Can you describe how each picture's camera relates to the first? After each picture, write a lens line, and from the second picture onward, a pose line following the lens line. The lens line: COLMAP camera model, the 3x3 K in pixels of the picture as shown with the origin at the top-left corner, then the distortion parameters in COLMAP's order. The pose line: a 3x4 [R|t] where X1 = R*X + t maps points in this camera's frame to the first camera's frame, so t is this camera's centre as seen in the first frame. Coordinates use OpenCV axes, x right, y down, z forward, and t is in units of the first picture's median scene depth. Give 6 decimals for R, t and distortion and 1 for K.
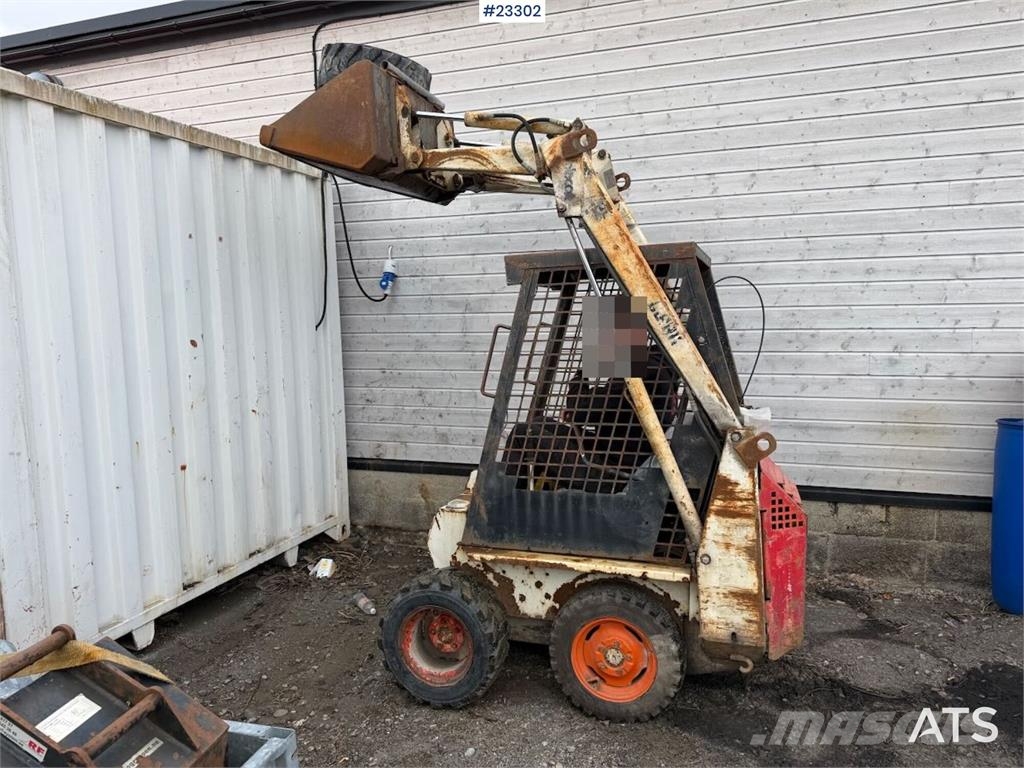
lens RADIAL K [[710.3, 0, 512.0], [0, 710.3, 384.0], [0, 0, 1]] dist [0.131142, -0.209608]
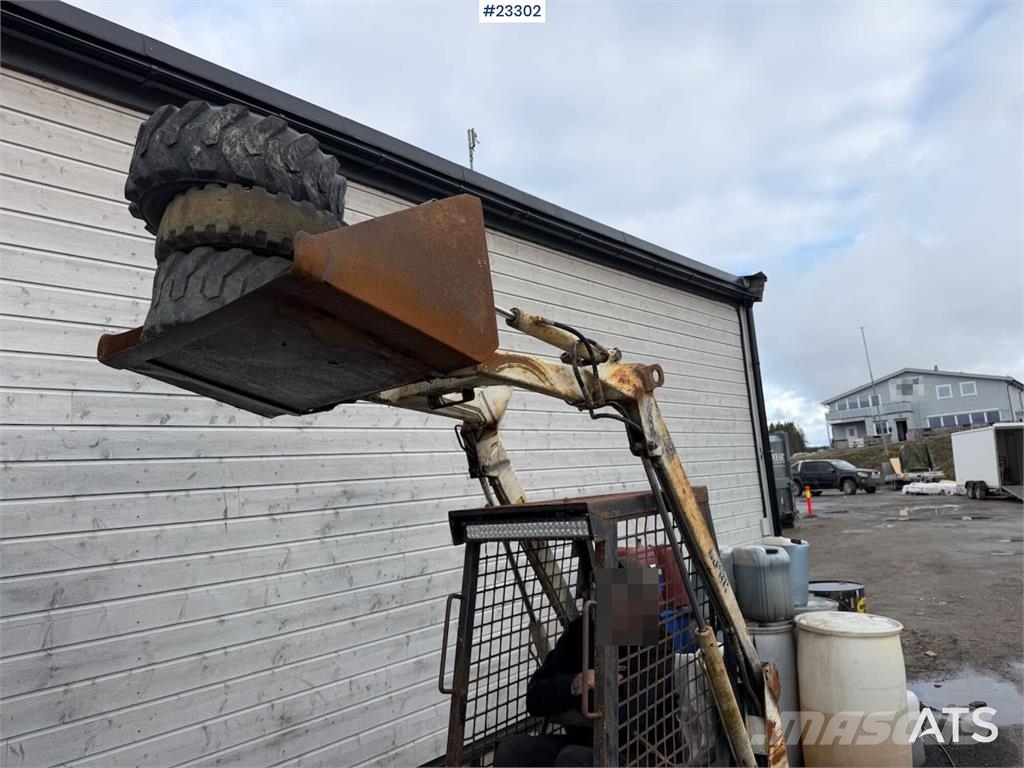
lens RADIAL K [[707.1, 0, 512.0], [0, 707.1, 384.0], [0, 0, 1]] dist [0.031393, -0.000137]
pose [[0.381627, 0.115630, 0.917055, -0.695064], [0.162011, 0.968417, -0.189527, -0.168478], [-0.910007, 0.220902, 0.350841, 0.764316]]
